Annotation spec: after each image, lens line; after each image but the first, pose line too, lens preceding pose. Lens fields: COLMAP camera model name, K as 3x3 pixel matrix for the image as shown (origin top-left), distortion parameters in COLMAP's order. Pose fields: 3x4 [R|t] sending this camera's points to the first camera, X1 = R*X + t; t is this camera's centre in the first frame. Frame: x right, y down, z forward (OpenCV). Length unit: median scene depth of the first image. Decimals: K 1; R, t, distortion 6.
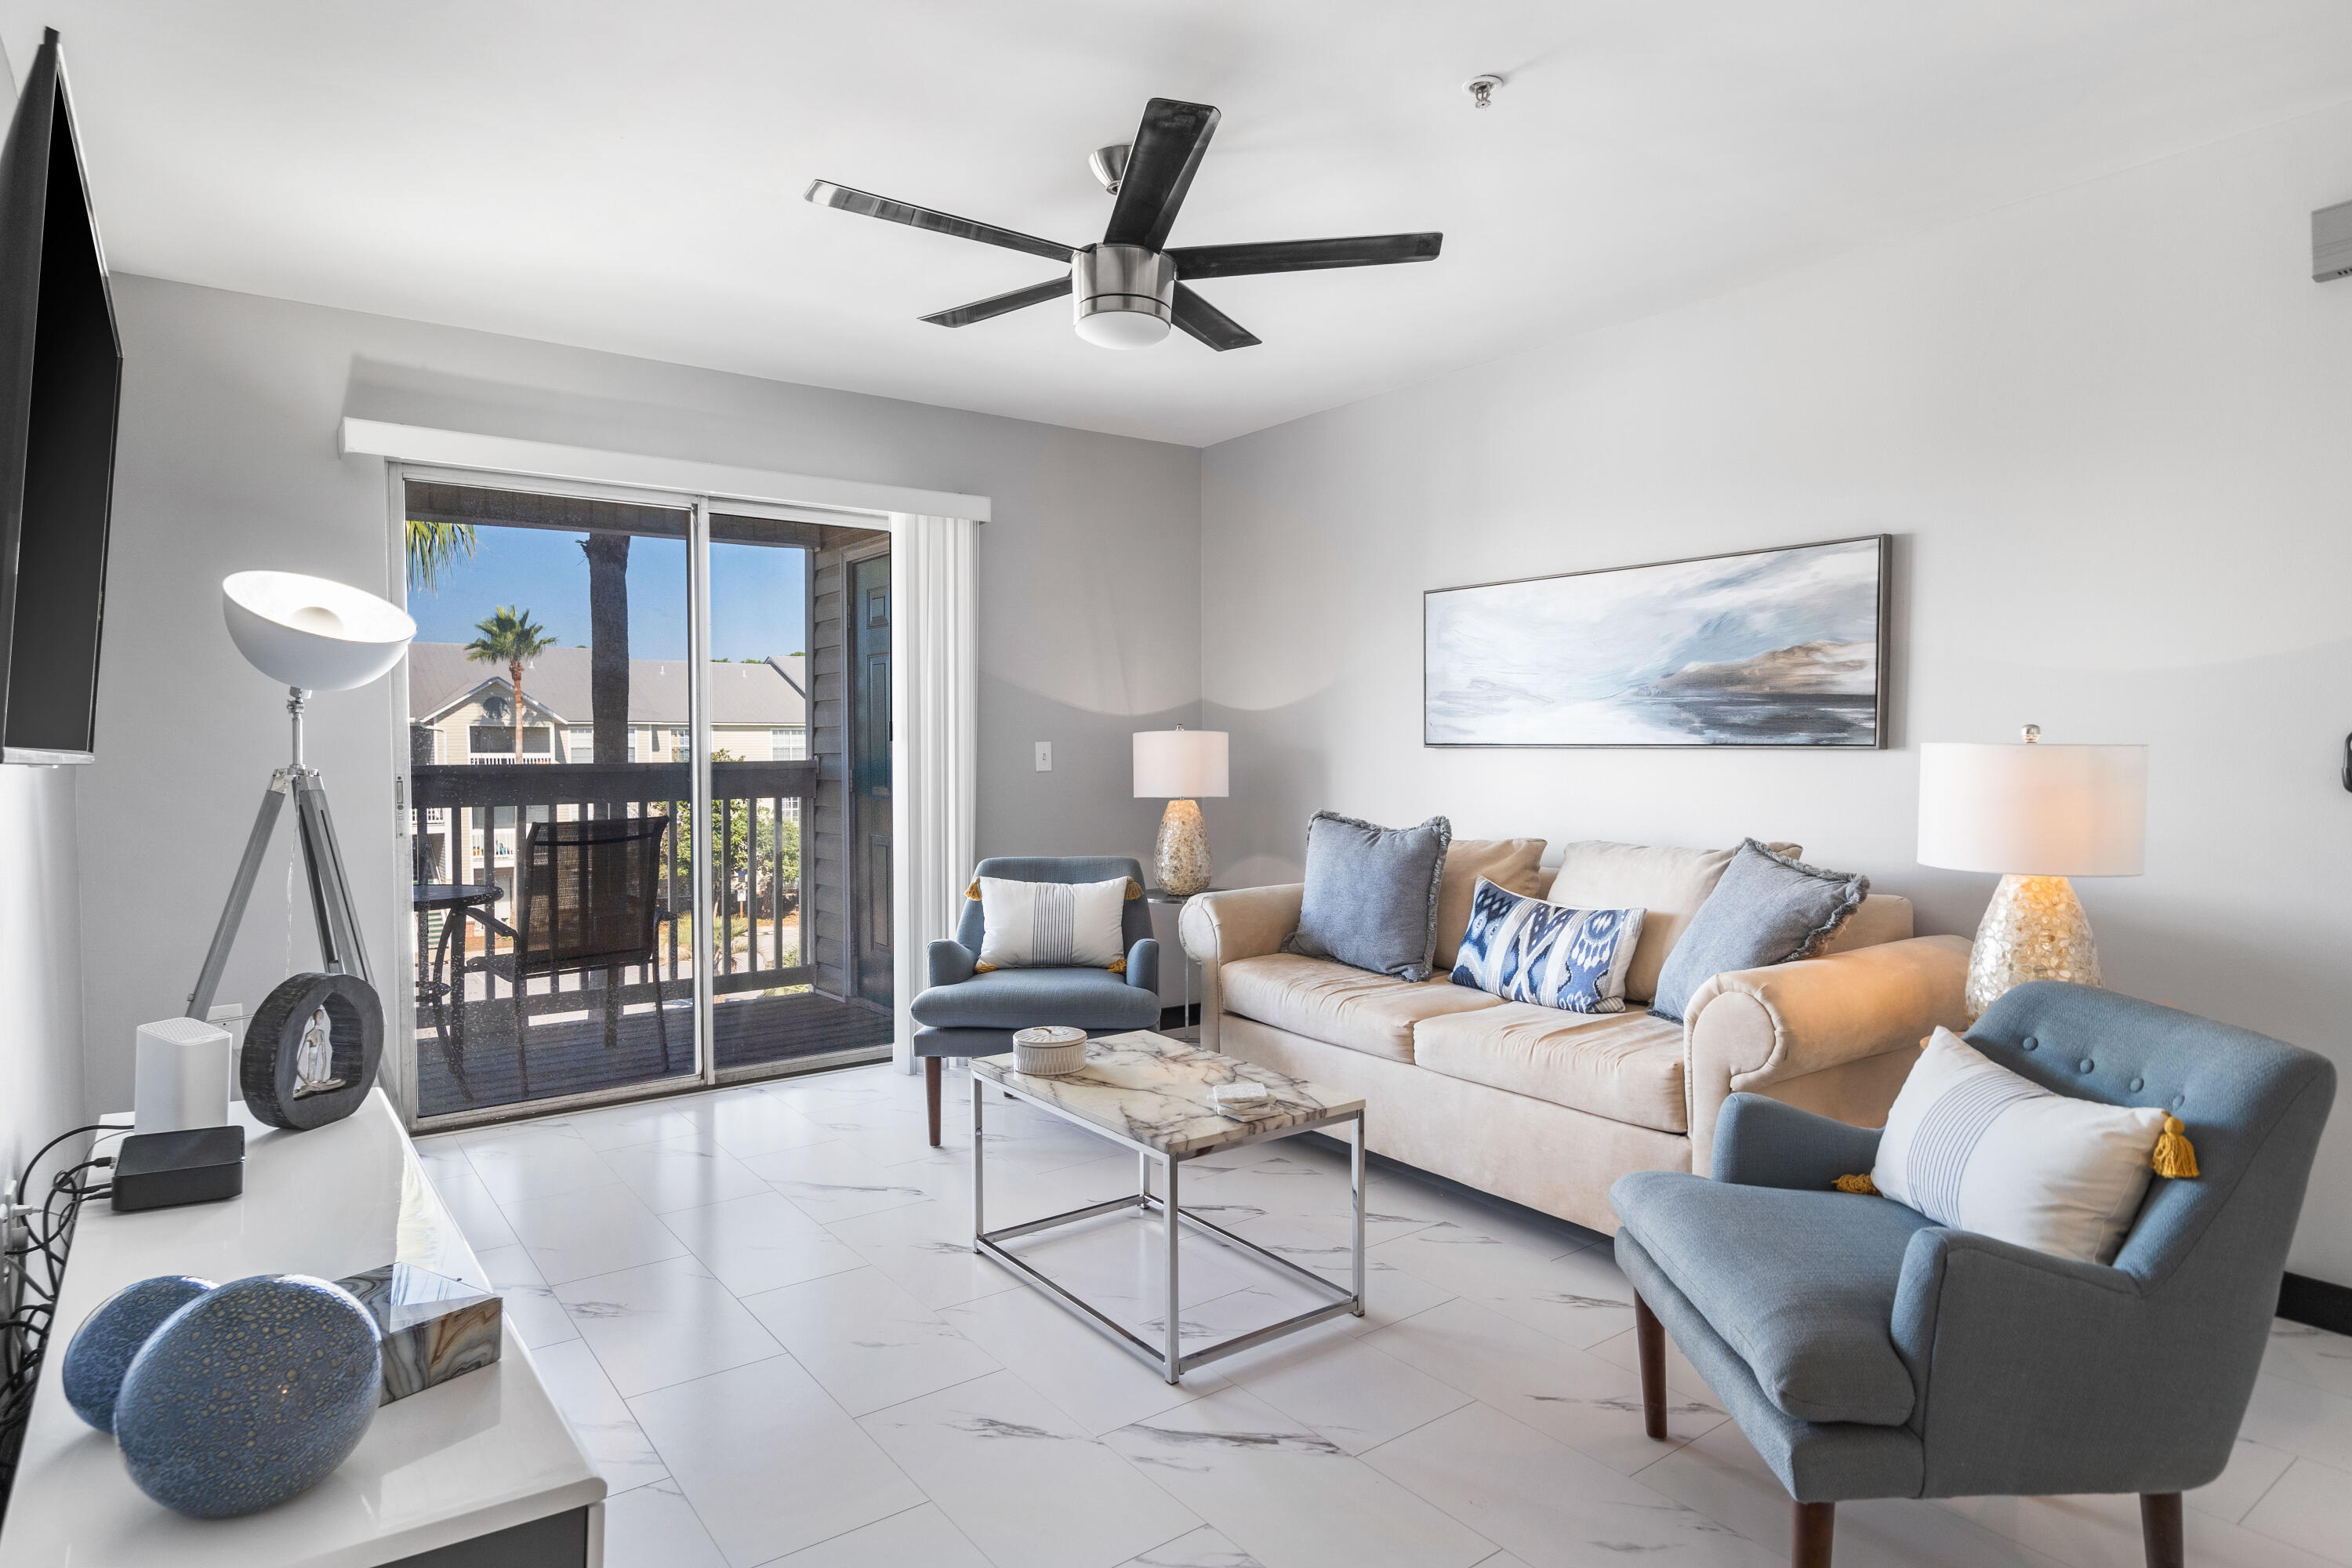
lens RADIAL K [[1293.5, 0, 1180.1], [0, 1293.5, 787.4], [0, 0, 1]] dist [-0.030288, 0.000058]
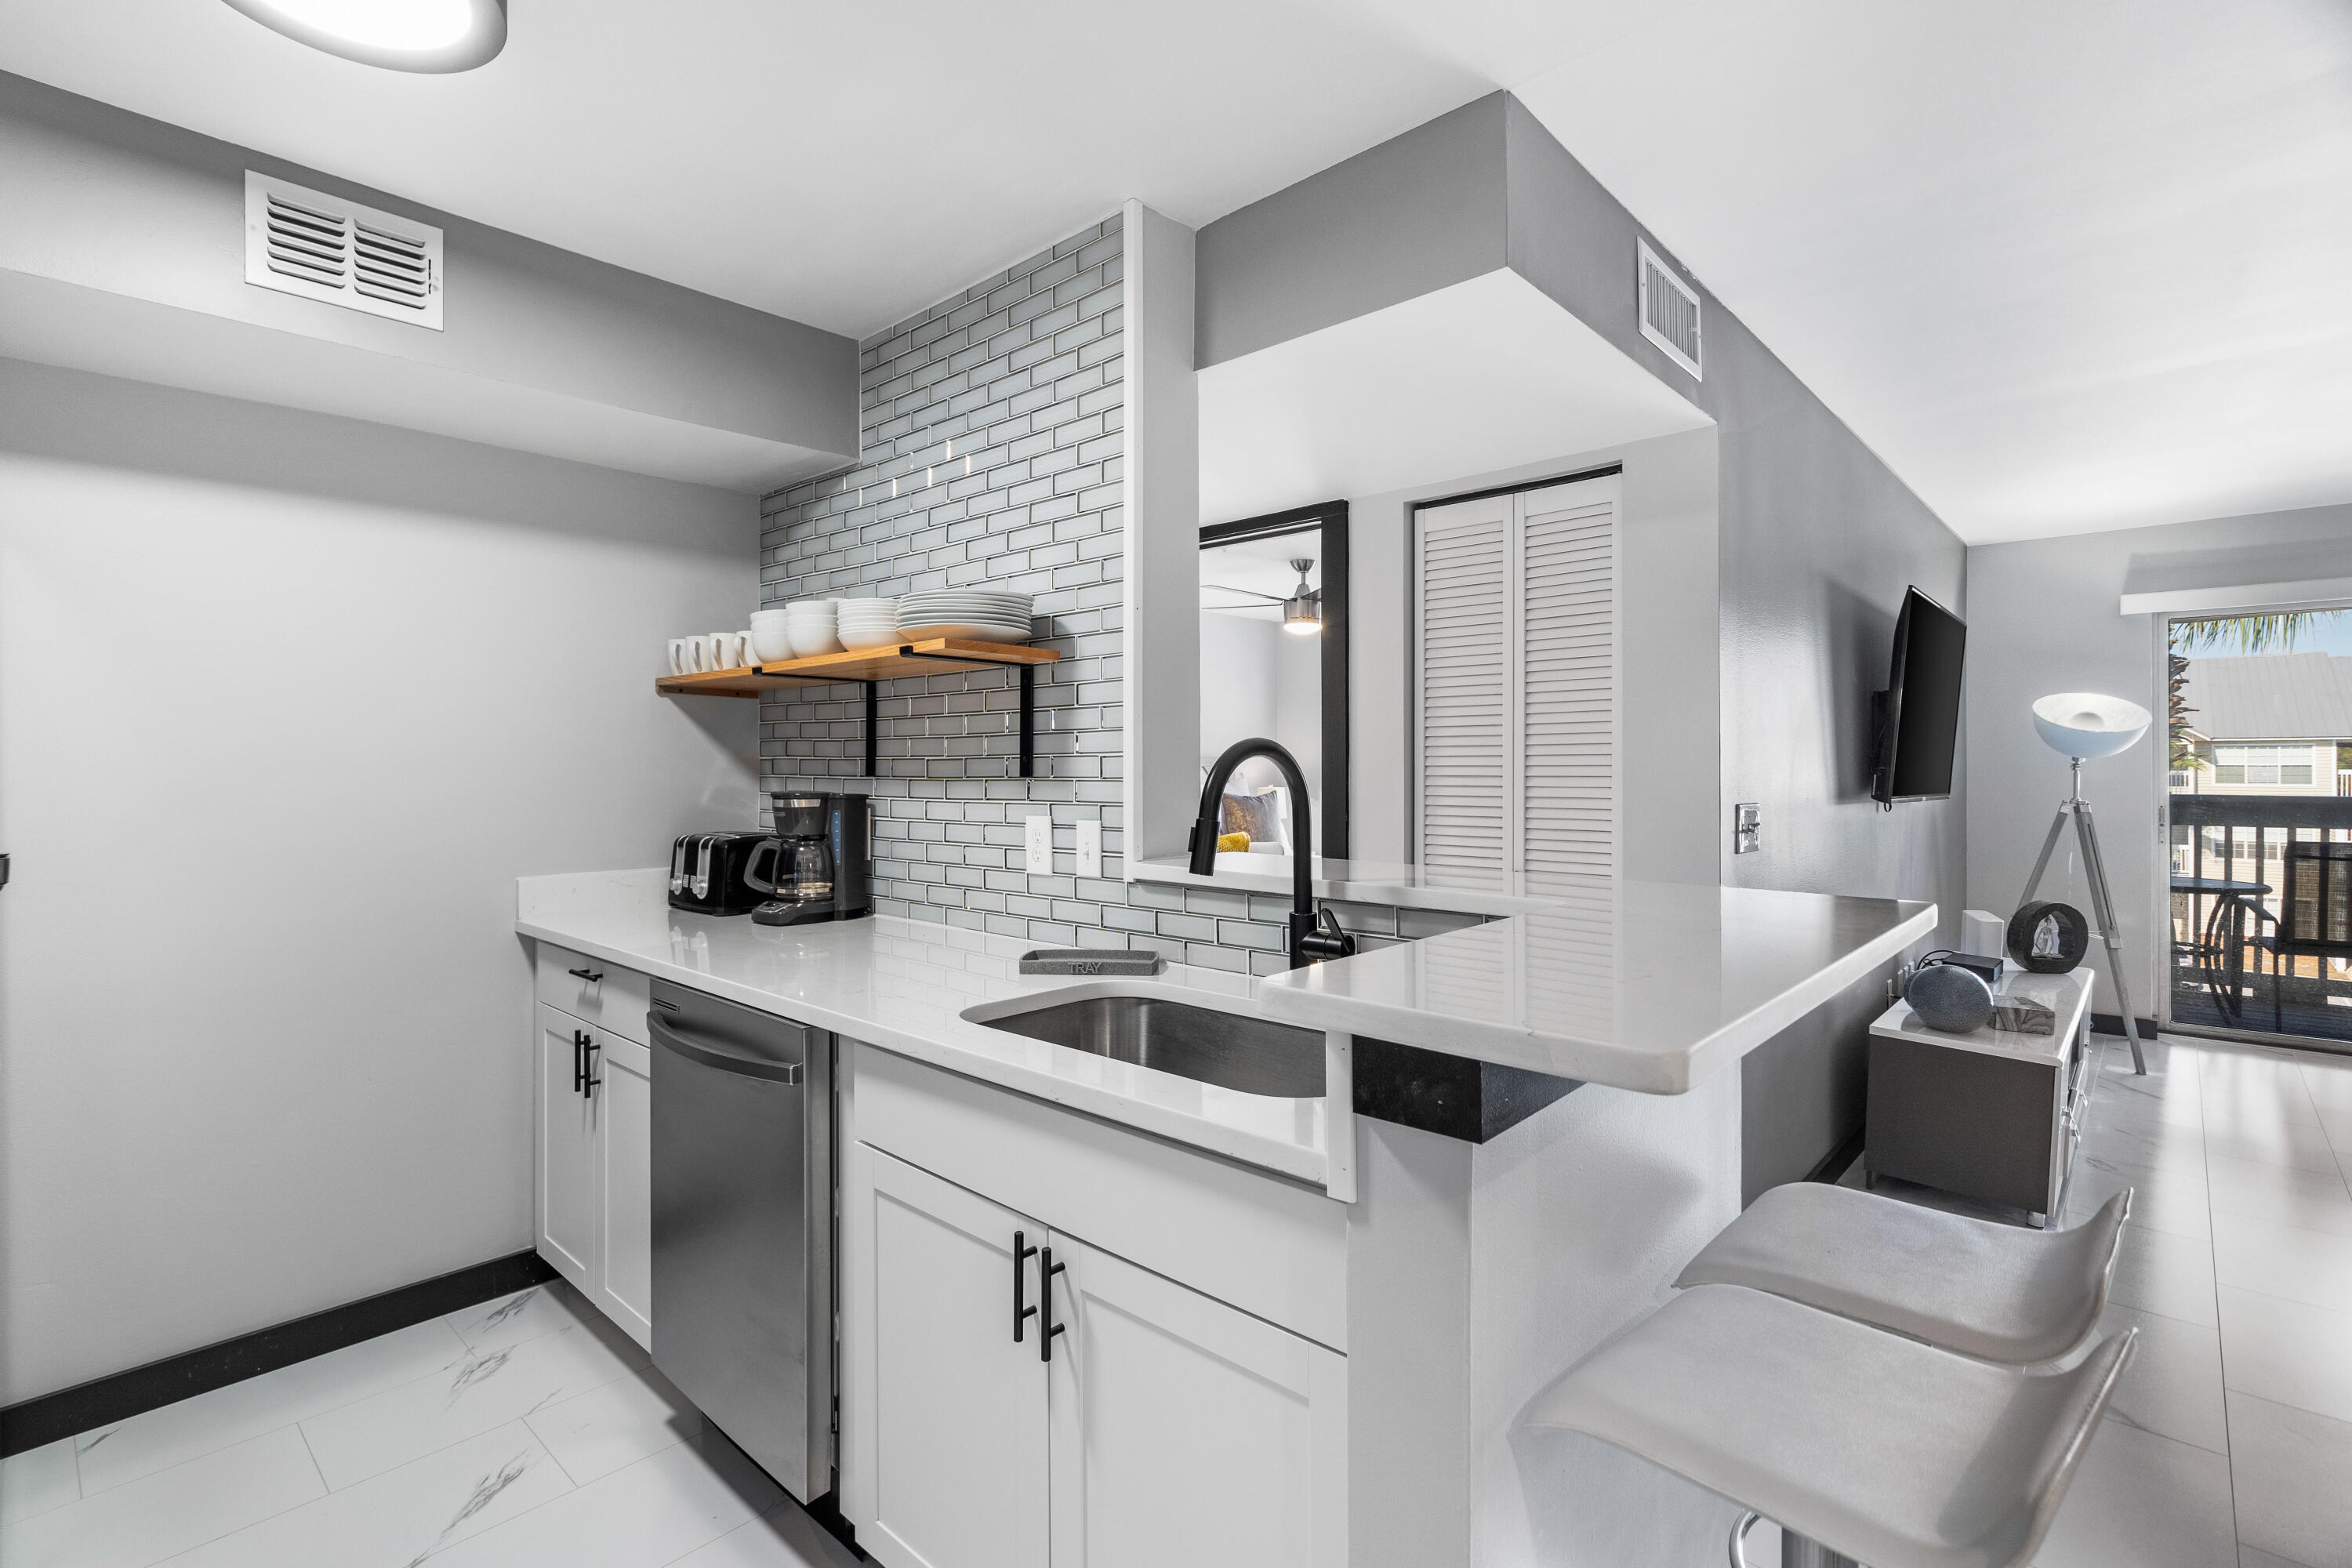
lens RADIAL K [[1094.5, 0, 1182.8], [0, 1094.5, 788.9], [0, 0, 1]] dist [-0.004203, -0.000259]
pose [[0.179012, 0.023950, -0.983555, 0.523170], [-0.026666, 0.999454, 0.019484, -0.022782], [0.983485, 0.022740, 0.179553, -0.461349]]
